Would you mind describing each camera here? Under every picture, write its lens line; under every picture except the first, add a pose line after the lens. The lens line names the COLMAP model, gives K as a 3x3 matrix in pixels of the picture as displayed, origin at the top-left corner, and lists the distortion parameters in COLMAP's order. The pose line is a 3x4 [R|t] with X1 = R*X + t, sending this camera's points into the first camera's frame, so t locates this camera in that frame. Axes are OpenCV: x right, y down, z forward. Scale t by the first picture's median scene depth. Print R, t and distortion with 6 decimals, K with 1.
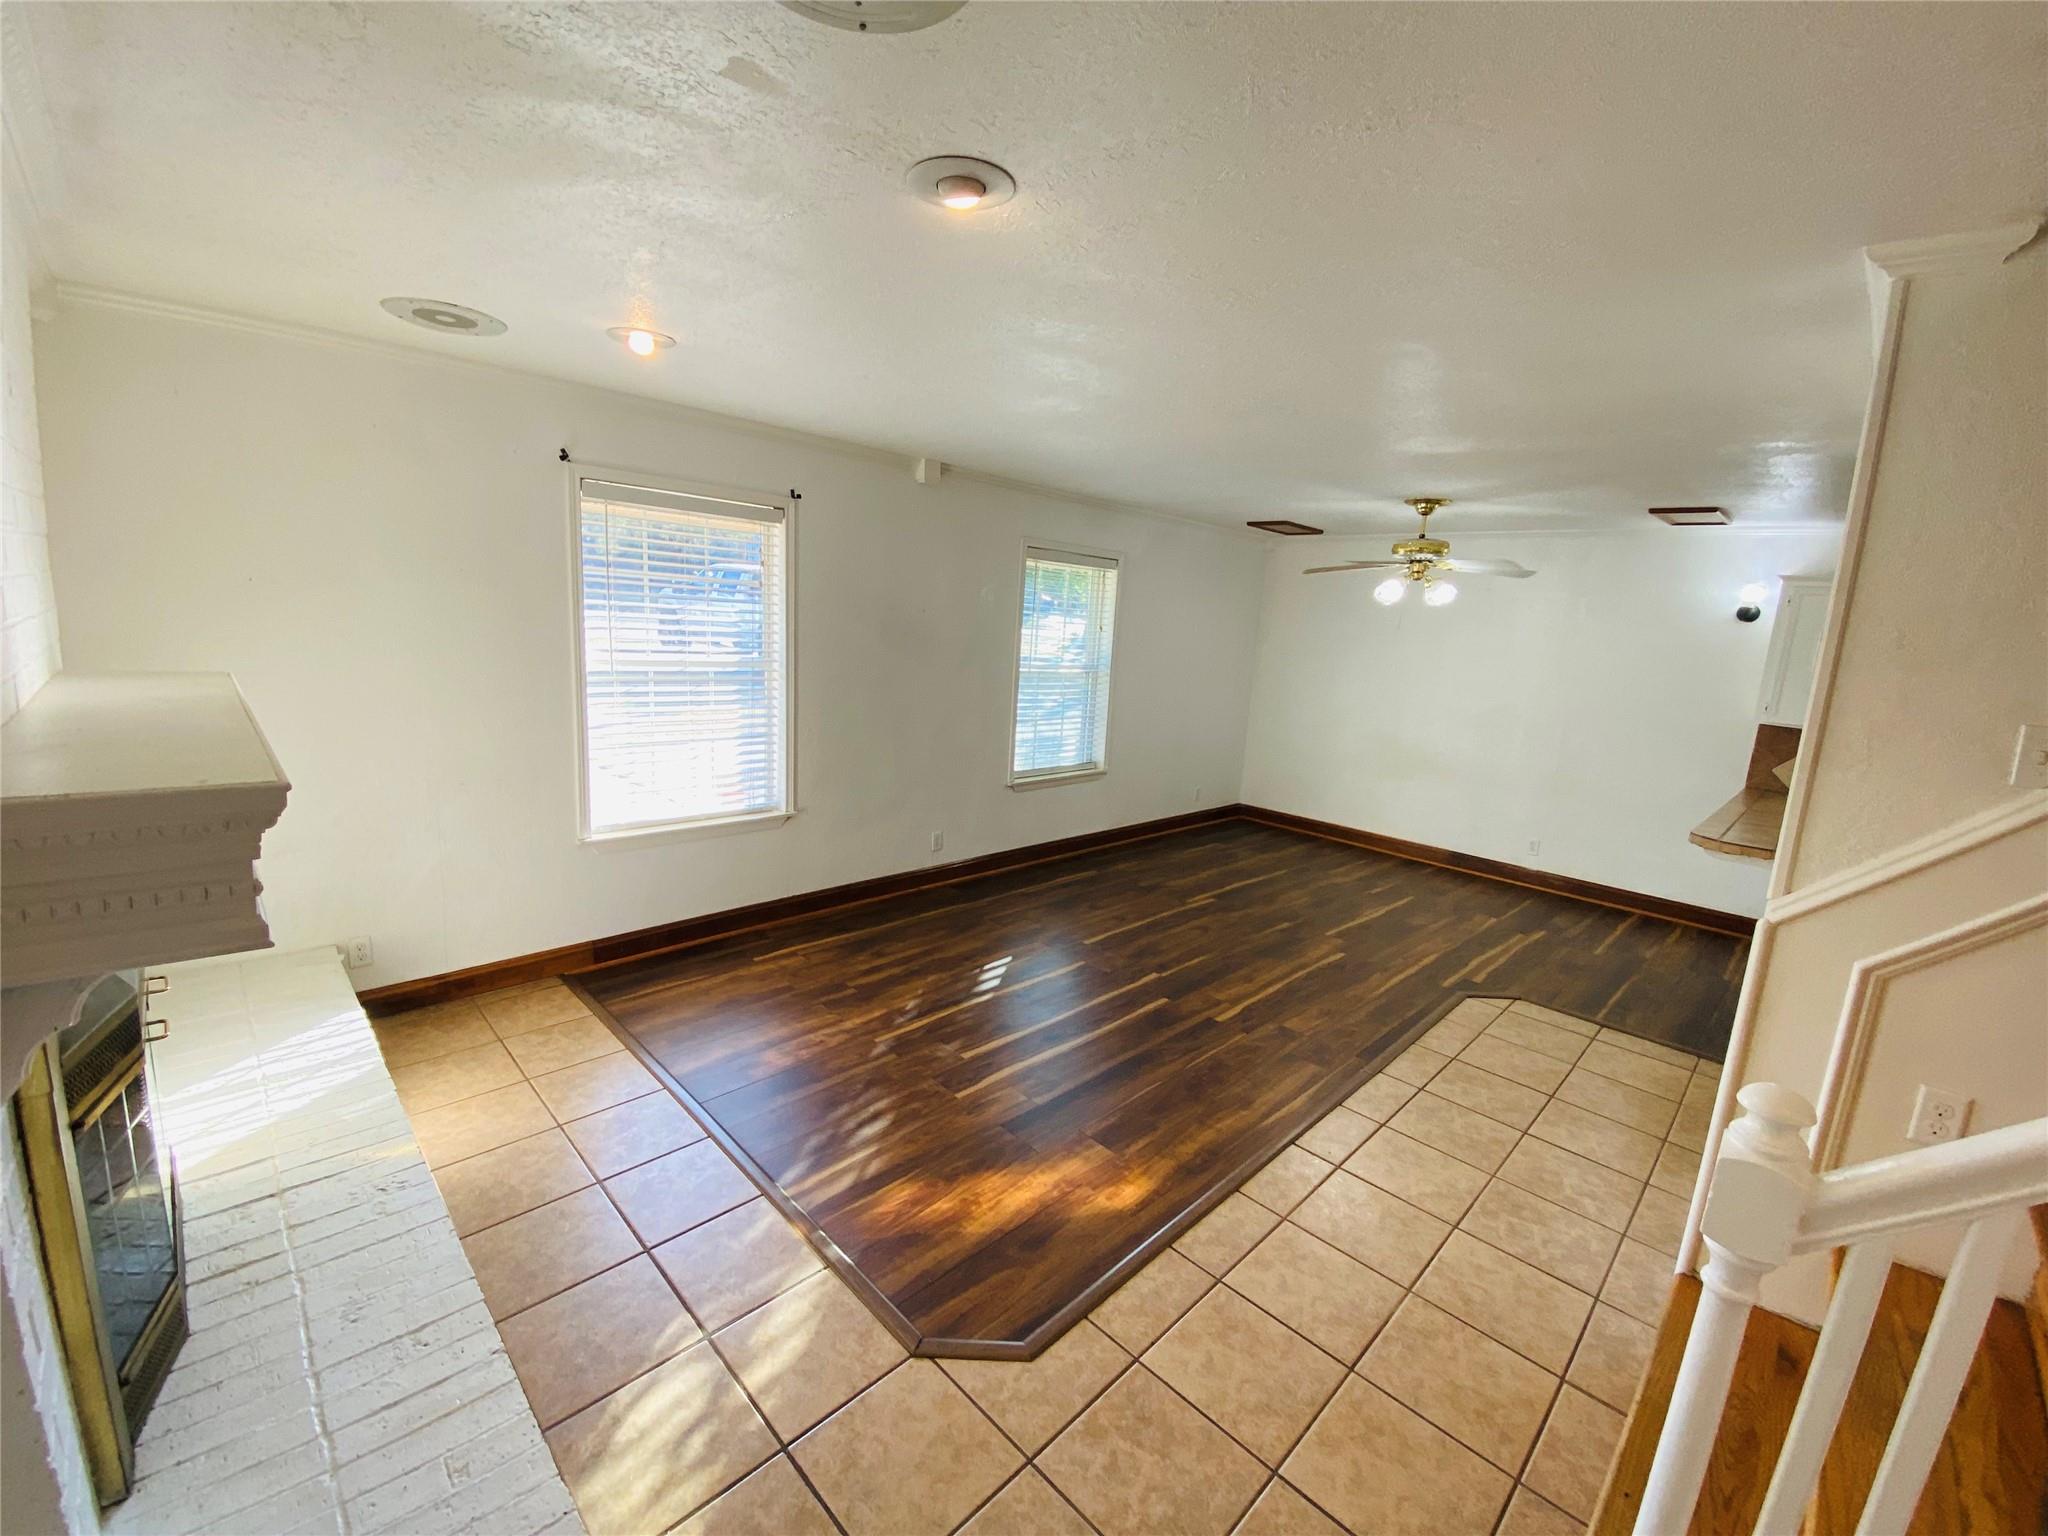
lens RADIAL K [[847.5, 0, 1026.2], [0, 847.5, 779.0], [0, 0, 1]] dist [0.004833, -0.001046]
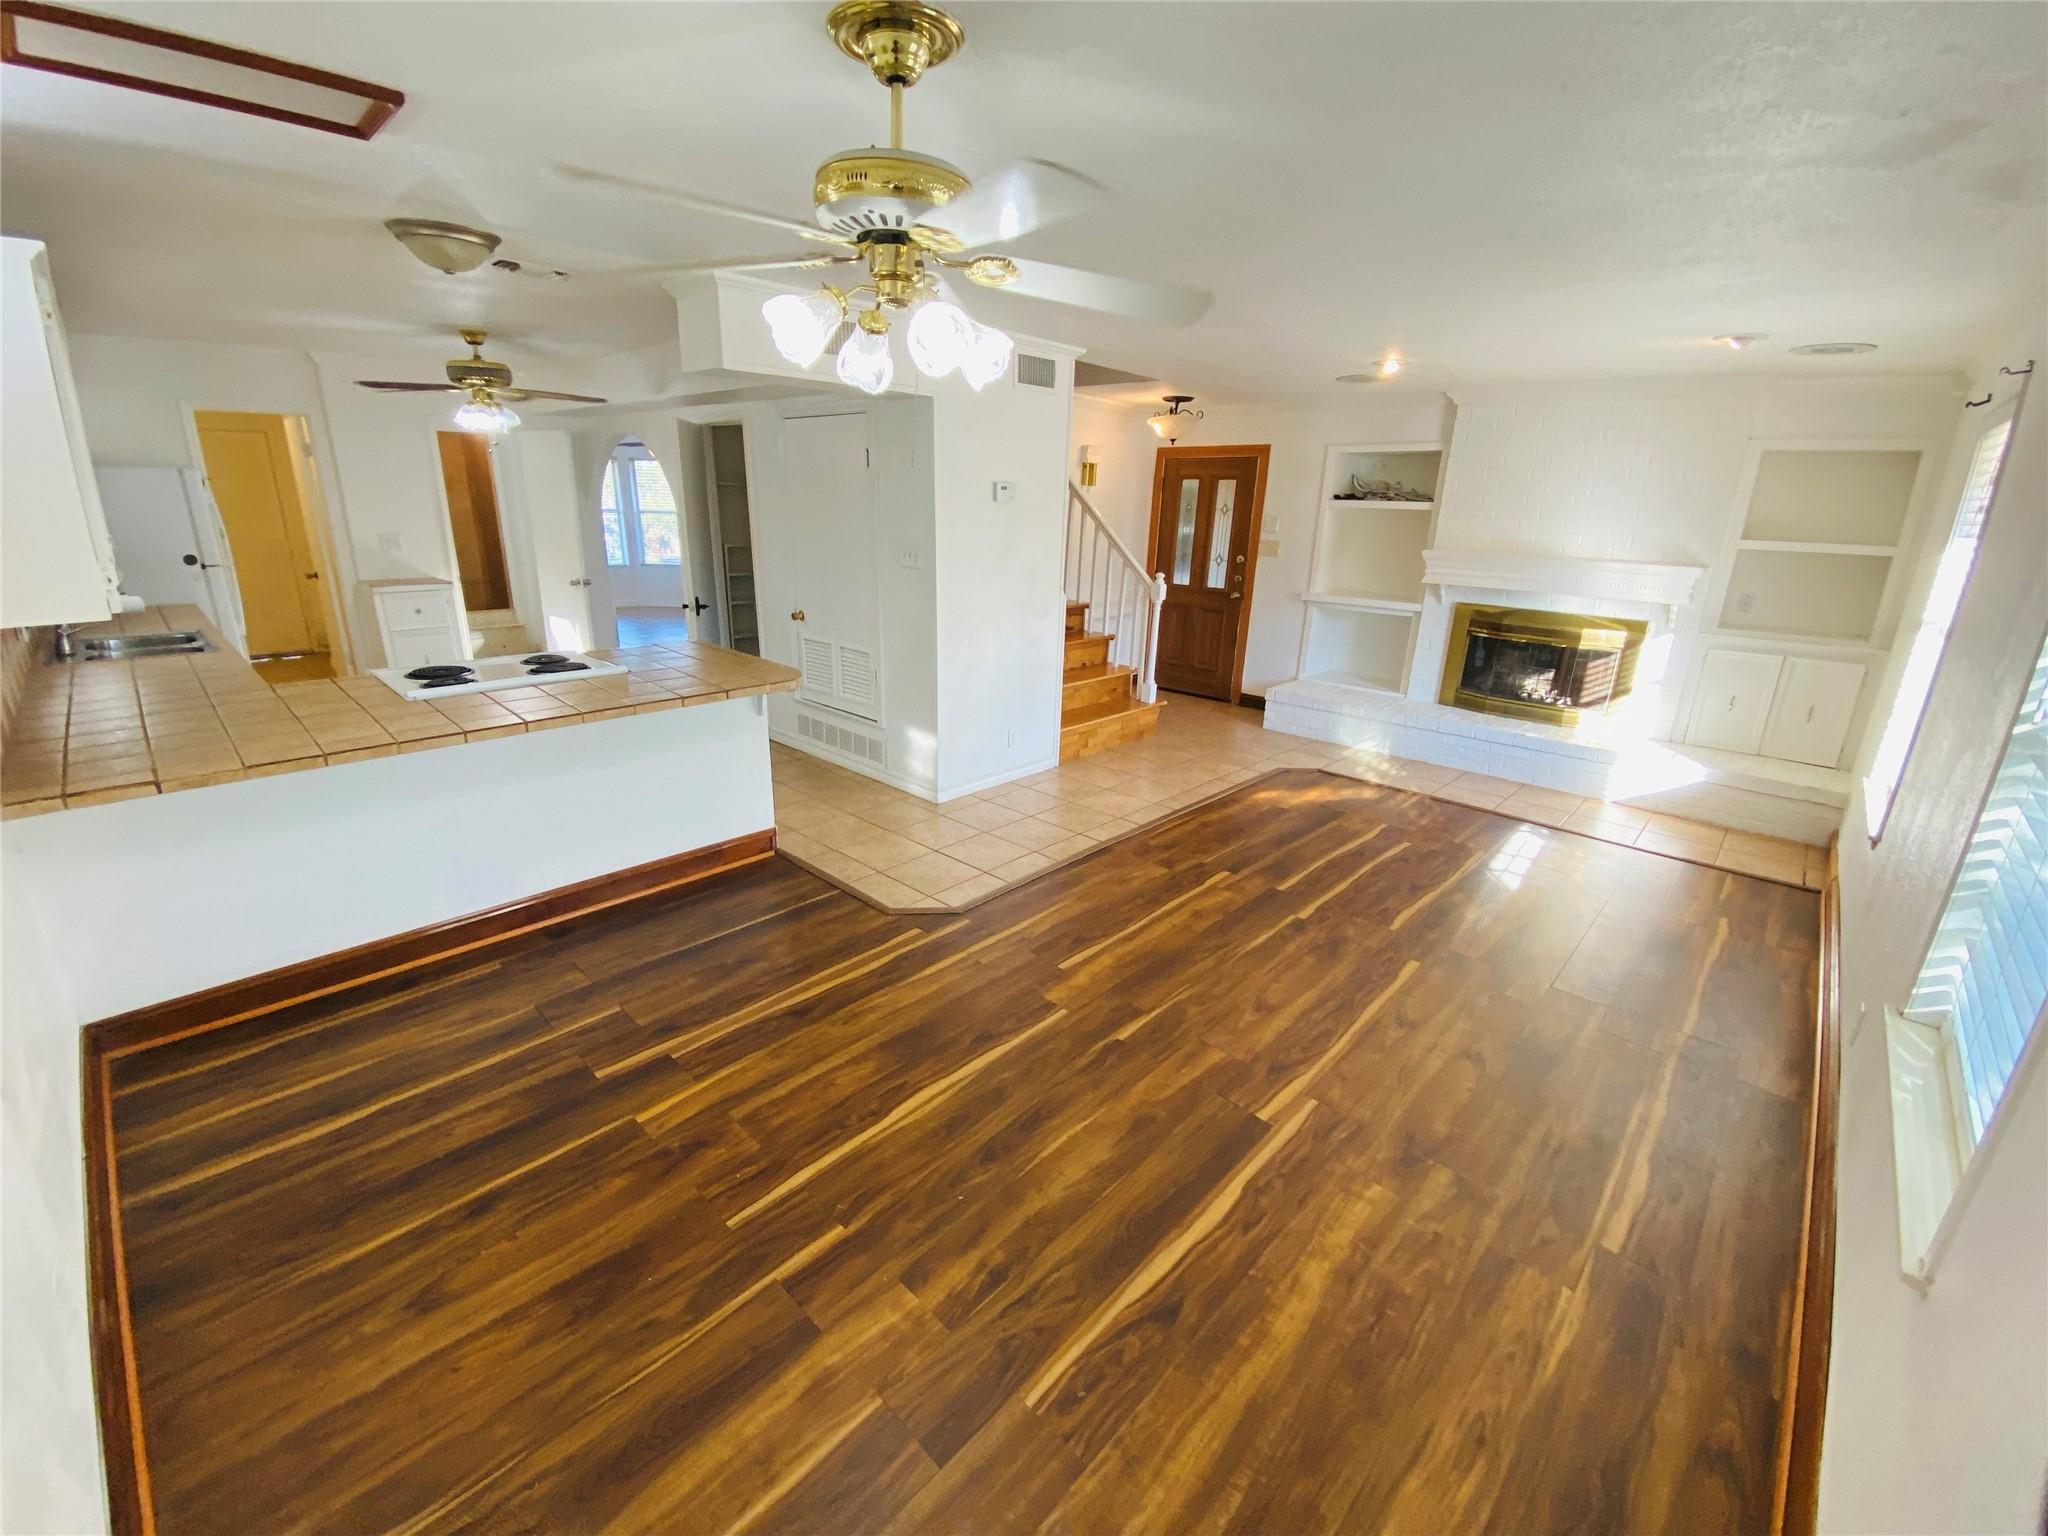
lens RADIAL K [[847.5, 0, 1019.3], [0, 847.5, 758.6], [0, 0, 1]] dist [0.004833, -0.001046]
pose [[-0.995902, -0.072157, -0.054516, 0.483626], [-0.089277, 0.880610, 0.465354, -0.286689], [0.014429, 0.468315, -0.883444, 1.624340]]
